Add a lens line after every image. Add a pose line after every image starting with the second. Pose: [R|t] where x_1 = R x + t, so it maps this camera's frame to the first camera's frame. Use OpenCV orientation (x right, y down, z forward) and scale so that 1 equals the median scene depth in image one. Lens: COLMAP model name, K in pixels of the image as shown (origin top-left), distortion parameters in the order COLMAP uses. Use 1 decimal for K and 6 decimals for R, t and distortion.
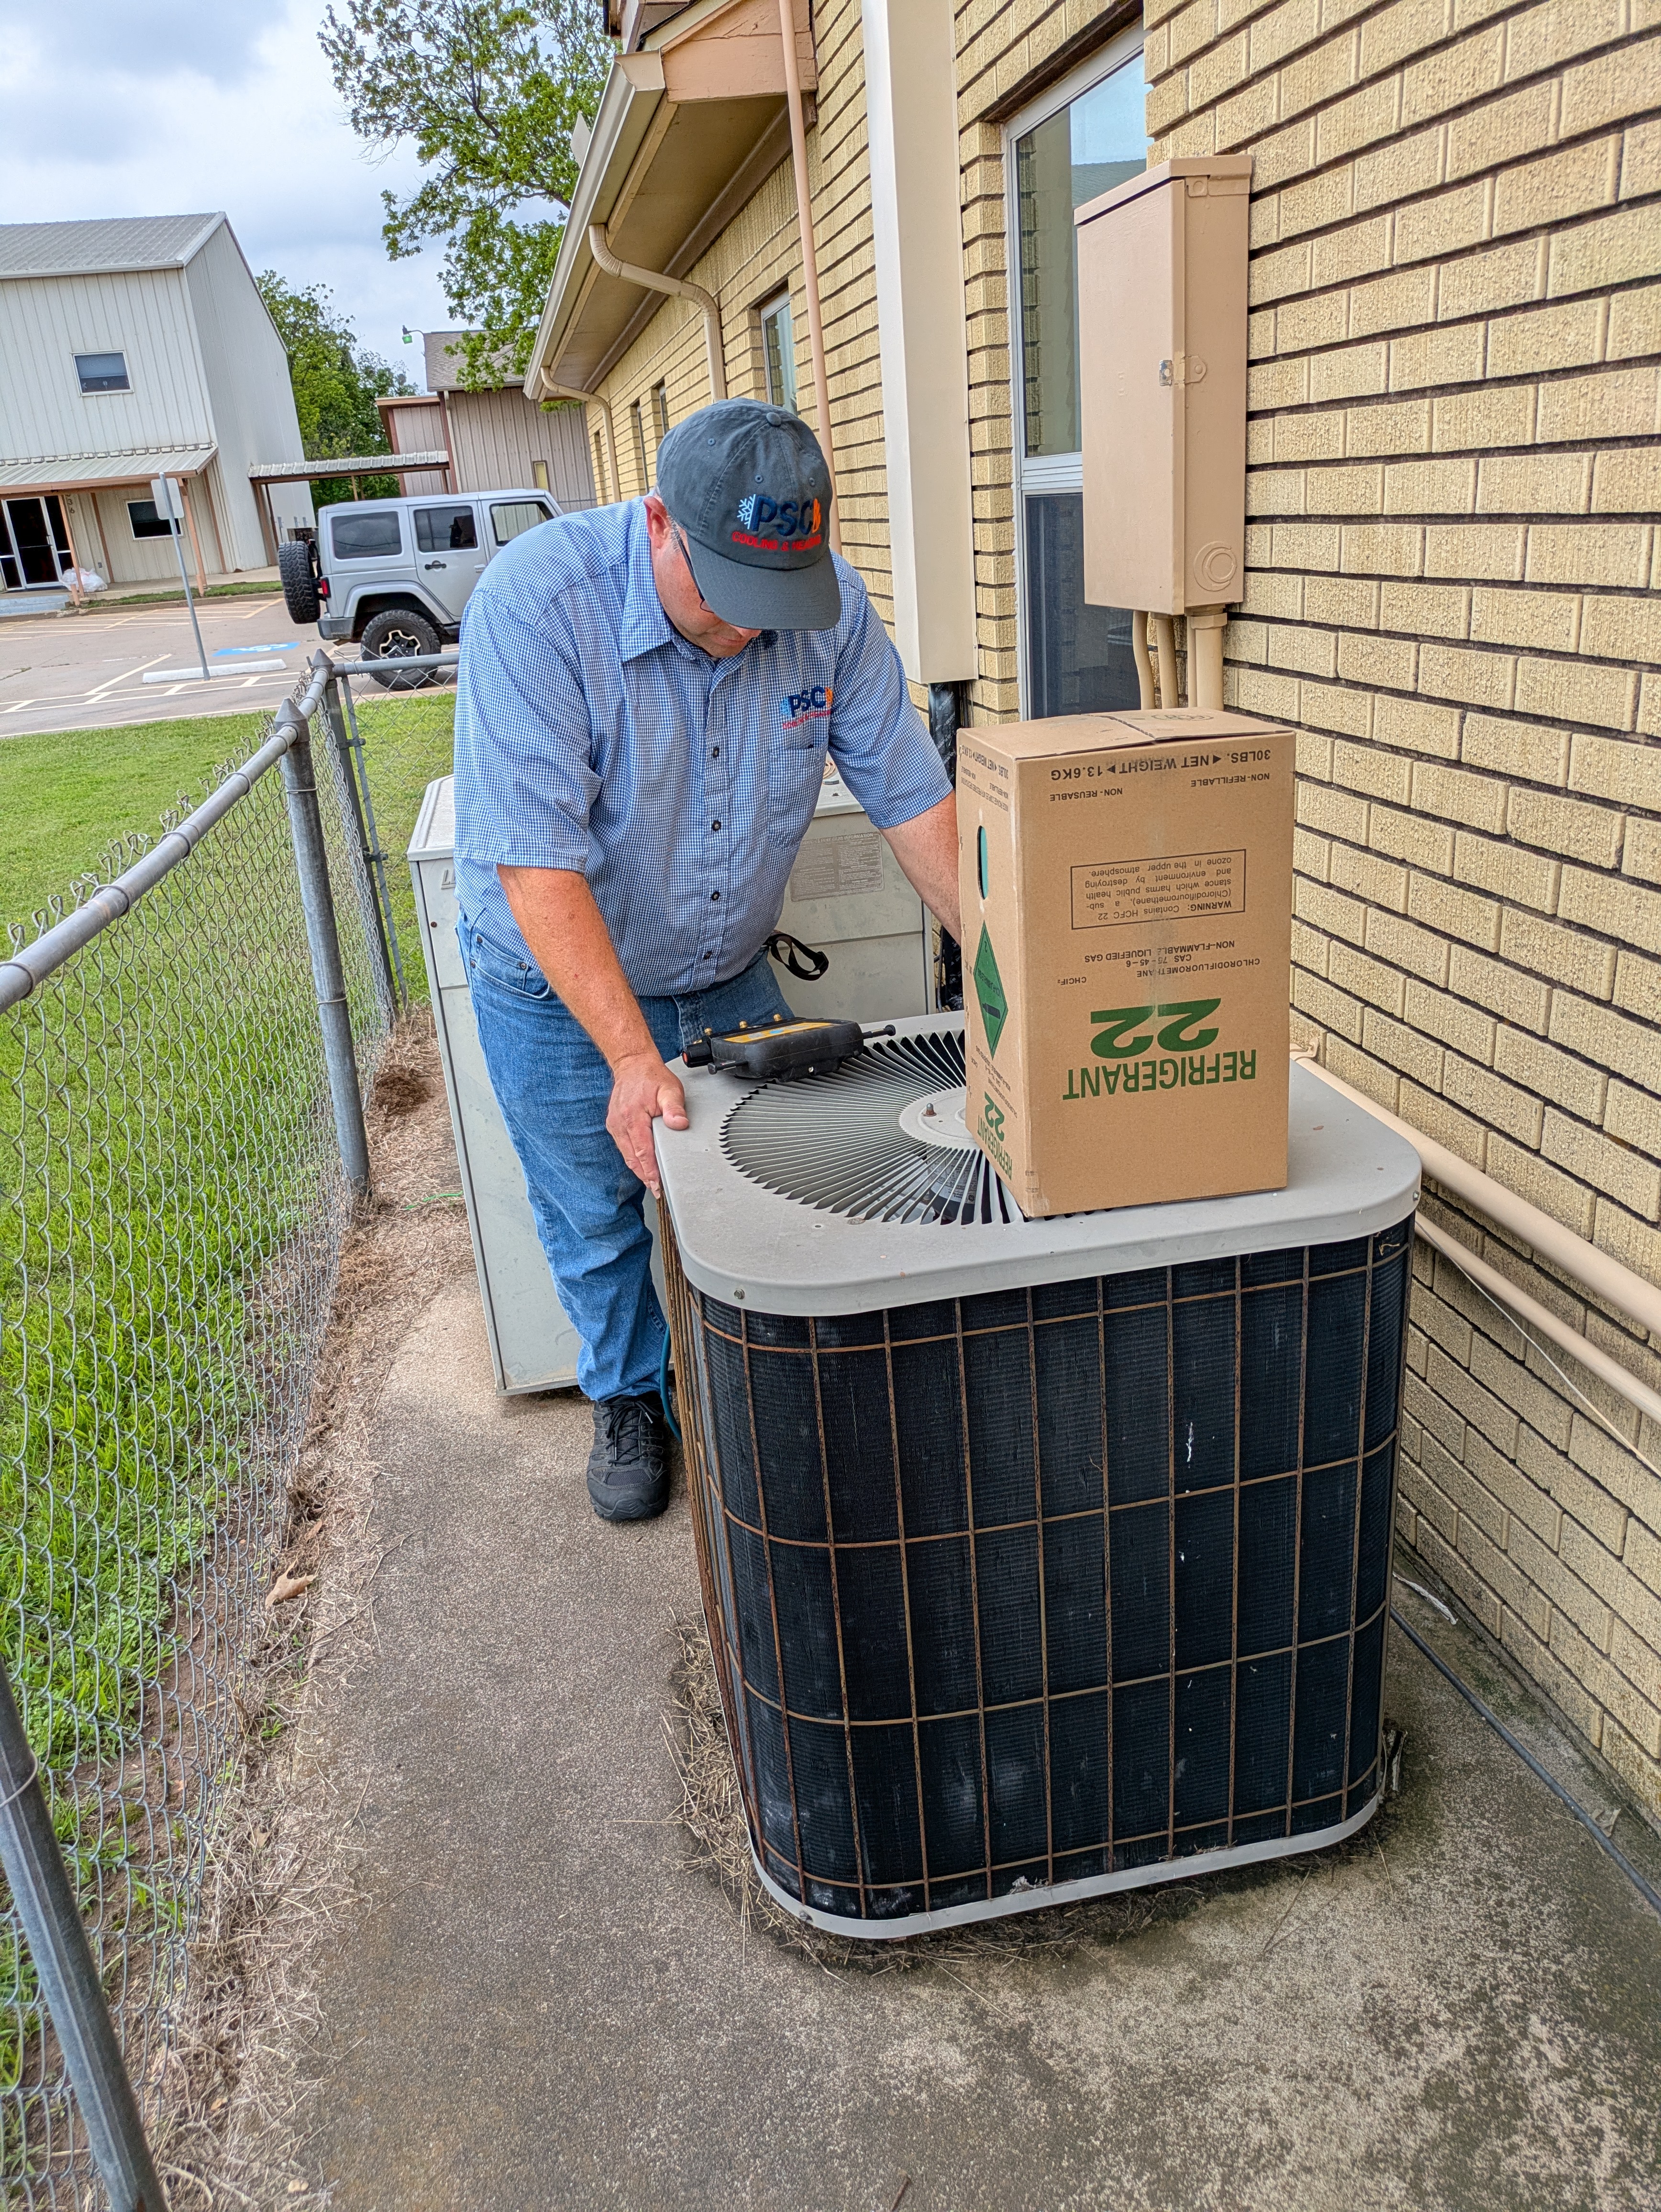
lens RADIAL K [[1643.3, 0, 826.1], [0, 1643.3, 1119.8], [0, 0, 1]] dist [0.050980, -0.047242]
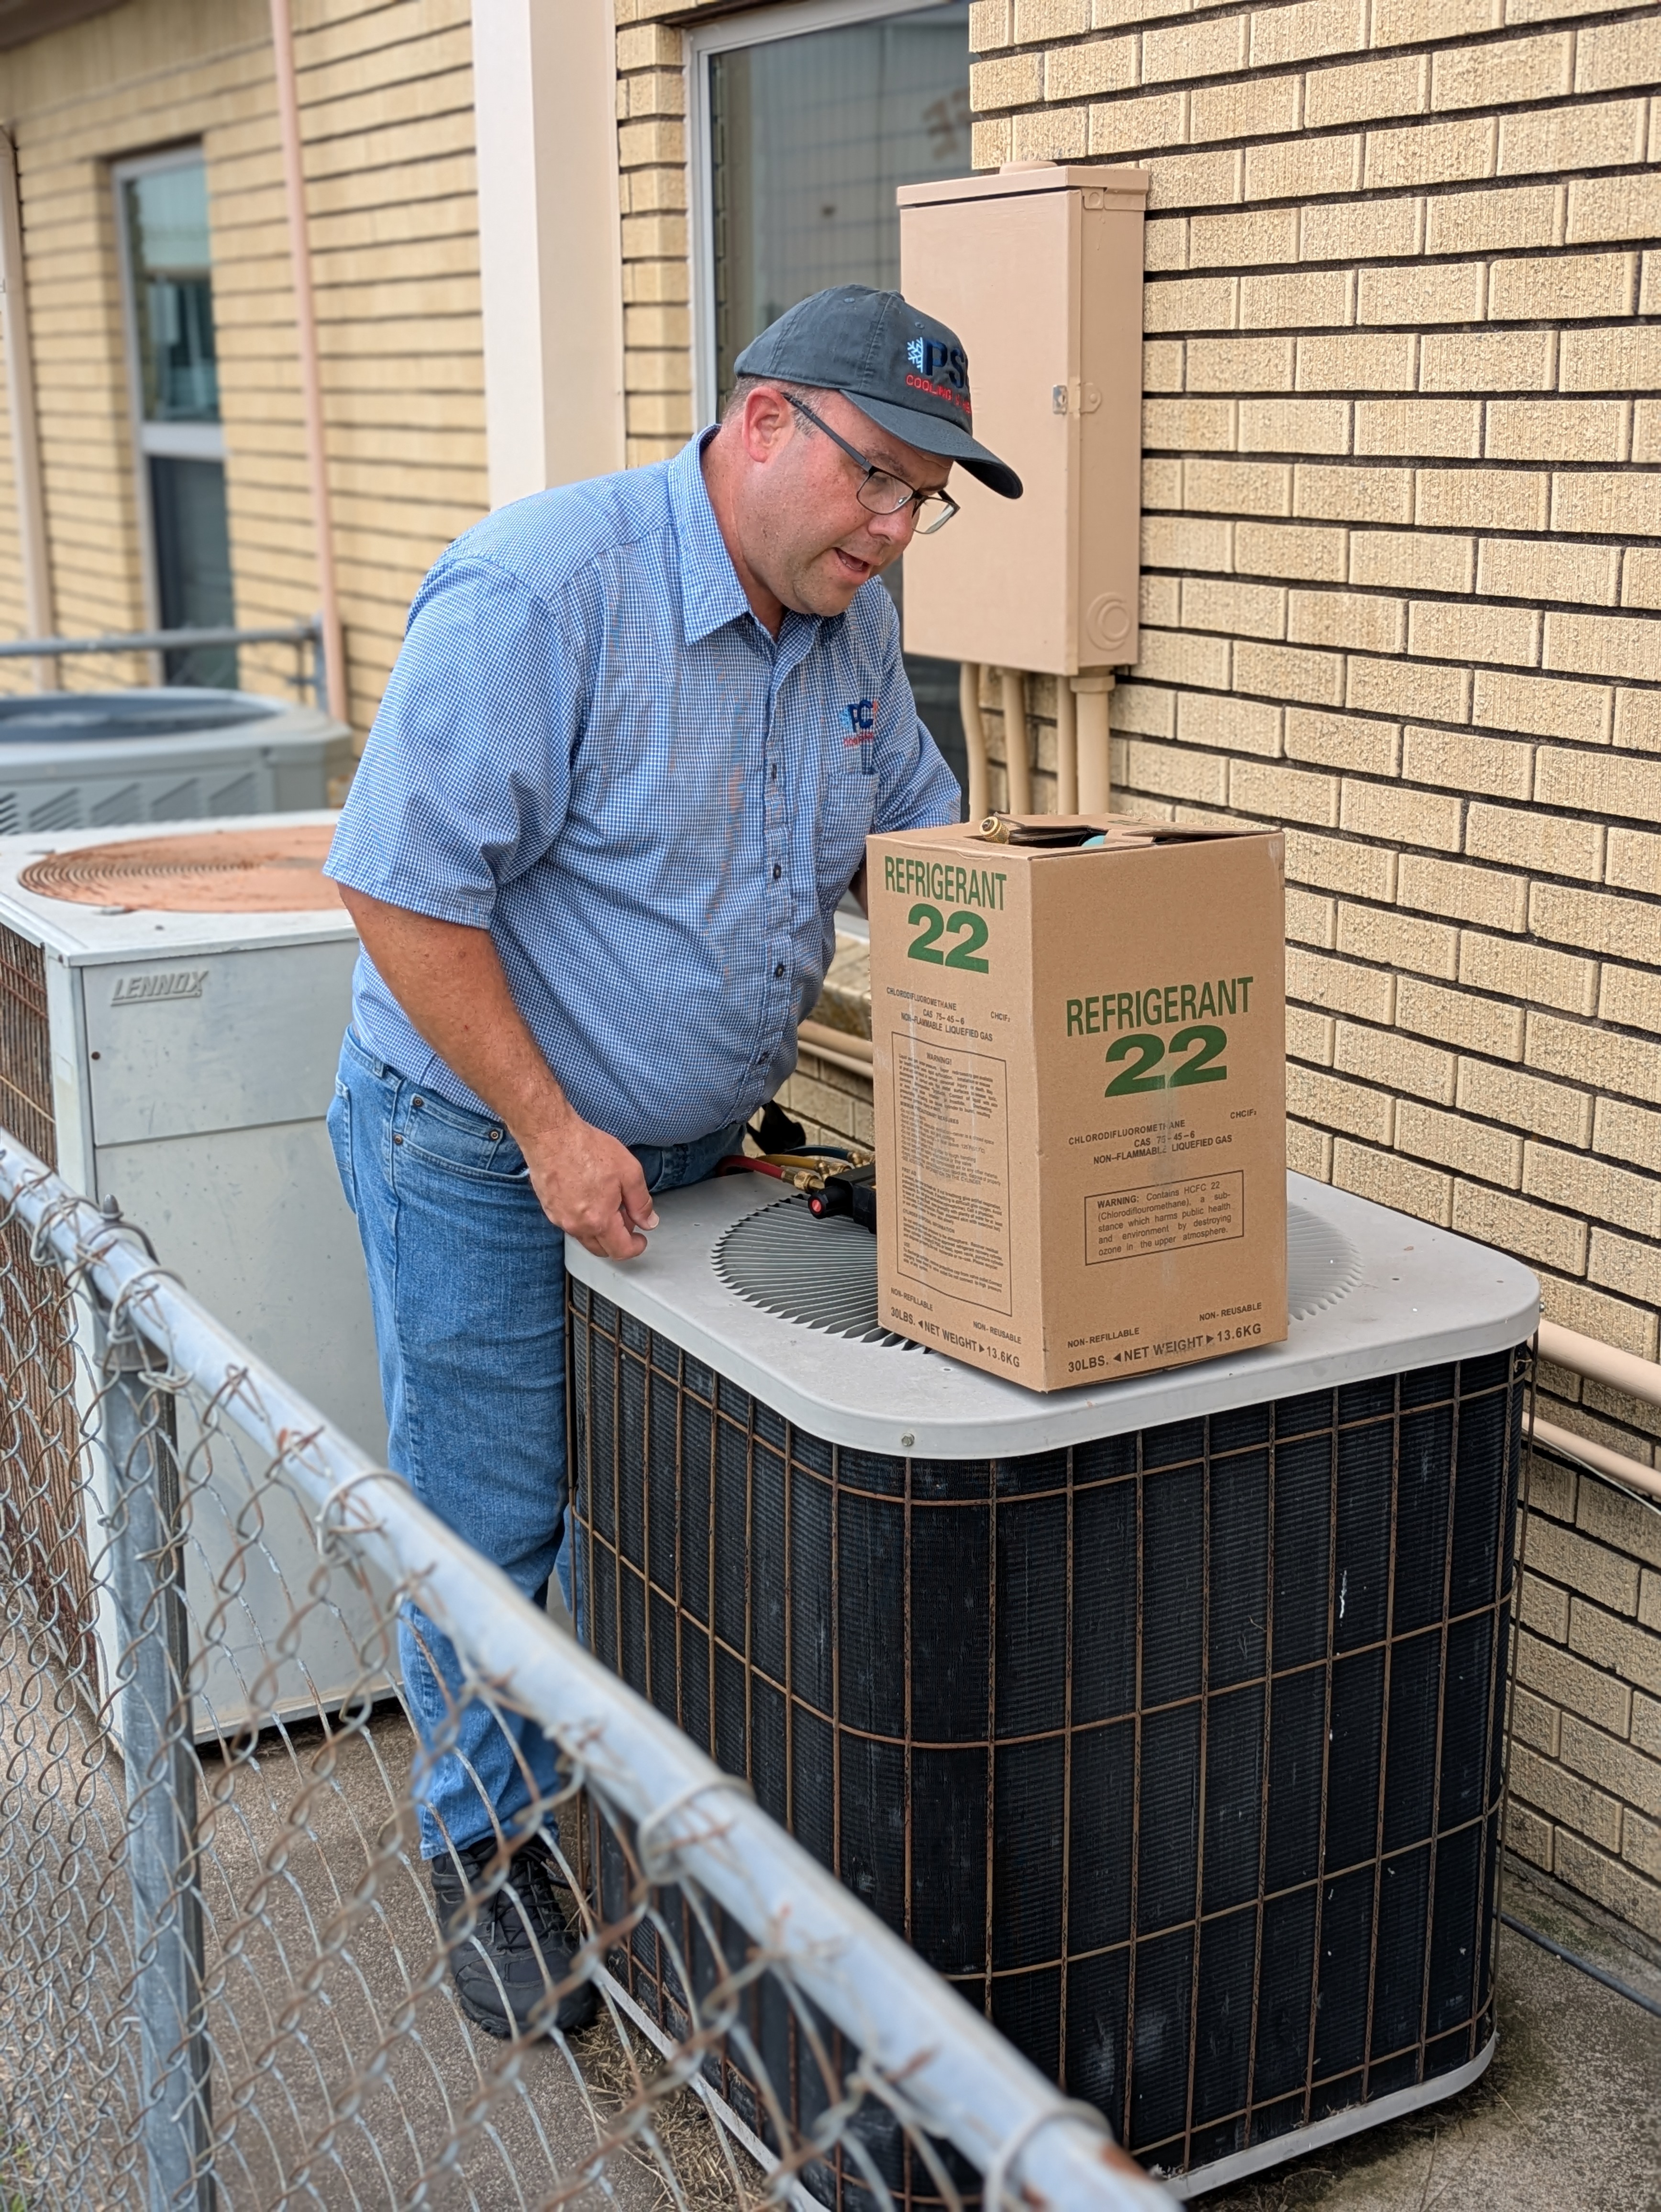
lens RADIAL K [[2786.2, 0, 899.0], [0, 2786.2, 1104.1], [0, 0, 1]] dist [0.077422, -0.080893]
pose [[0.941424, -0.018057, 0.336743, -0.422919], [0.059258, 0.991886, -0.112478, 0.072448], [-0.331979, 0.125844, 0.934855, -0.308213]]
